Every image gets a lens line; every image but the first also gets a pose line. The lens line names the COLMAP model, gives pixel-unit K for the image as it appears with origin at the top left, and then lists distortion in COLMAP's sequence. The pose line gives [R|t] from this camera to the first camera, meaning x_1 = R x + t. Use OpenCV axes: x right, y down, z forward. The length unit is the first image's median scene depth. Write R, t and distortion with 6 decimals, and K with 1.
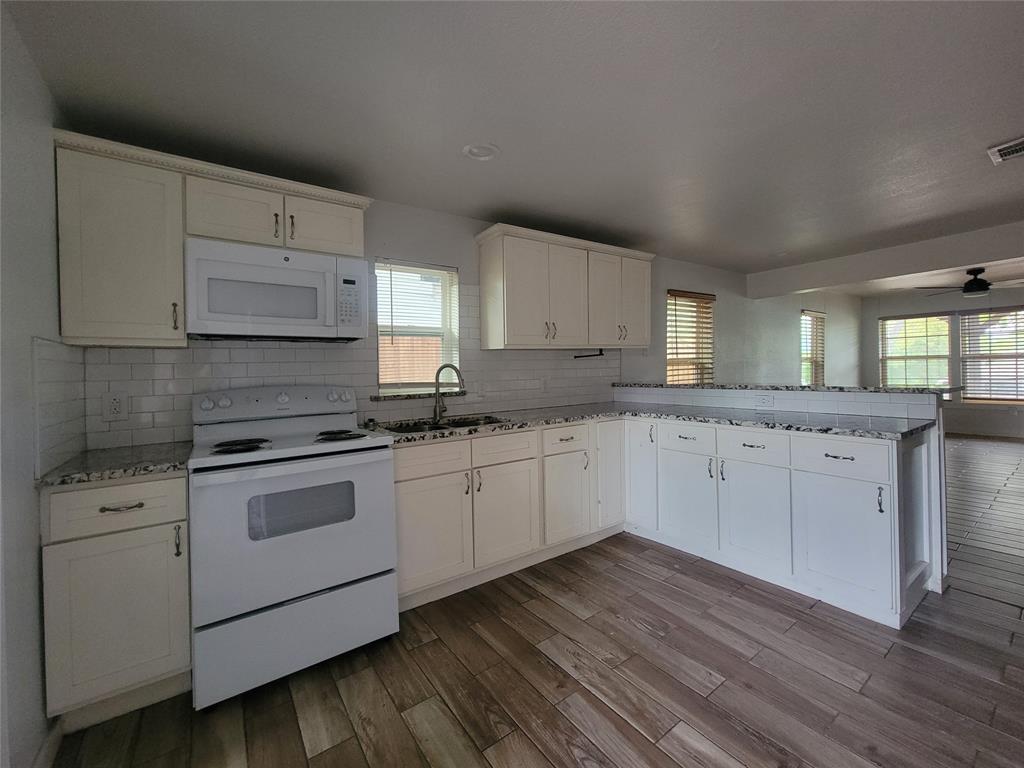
lens RADIAL K [[419.9, 0, 506.4], [0, 419.9, 378.3], [0, 0, 1]] dist [-0.001603, -0.000948]
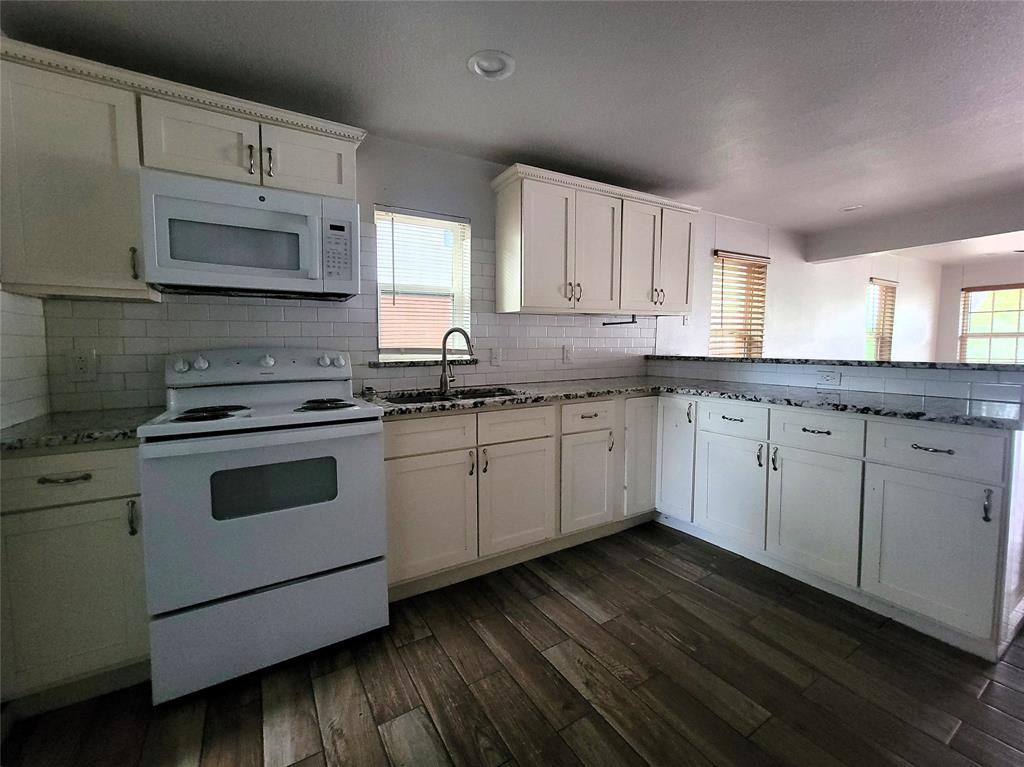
lens RADIAL K [[419.9, 0, 503.4], [0, 419.9, 377.5], [0, 0, 1]] dist [-0.001603, -0.000948]
pose [[0.996465, 0.023492, -0.080654, 0.039986], [-0.018635, 0.997997, 0.060457, 0.017519], [0.081913, -0.058740, 0.994907, 0.140767]]
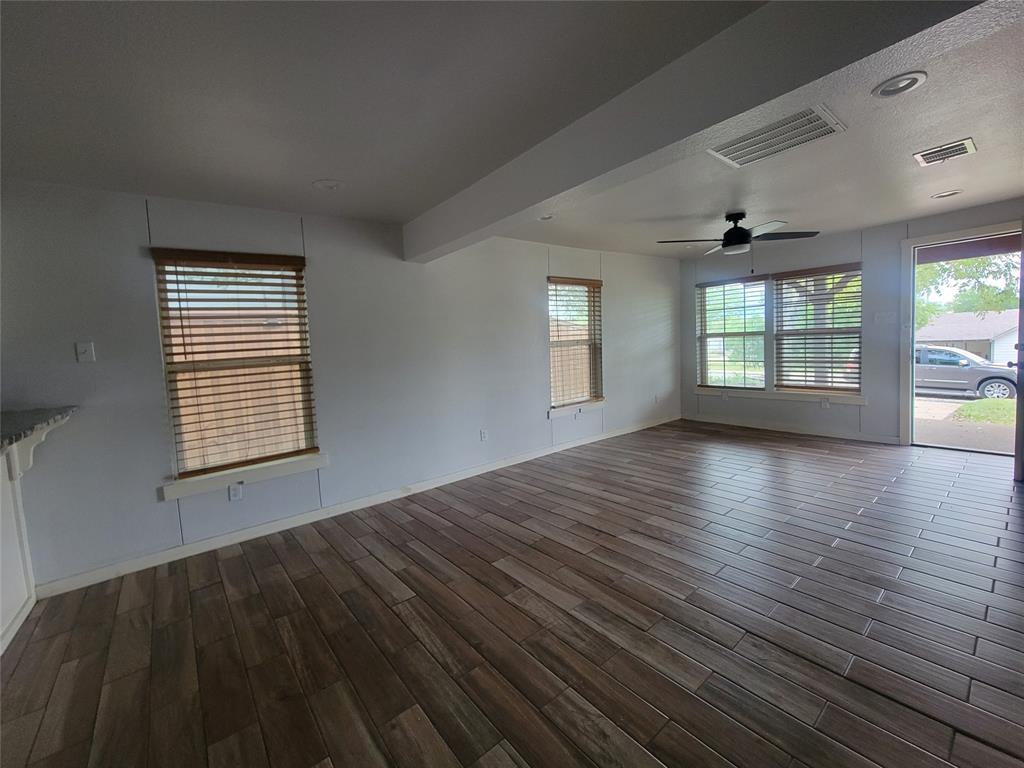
lens RADIAL K [[419.9, 0, 503.3], [0, 419.9, 378.9], [0, 0, 1]] dist [-0.001603, -0.000948]
pose [[0.998929, -0.030101, 0.035127, 1.565998], [0.027696, 0.997366, 0.067038, -0.094105], [-0.037053, -0.065993, 0.997132, 0.664036]]
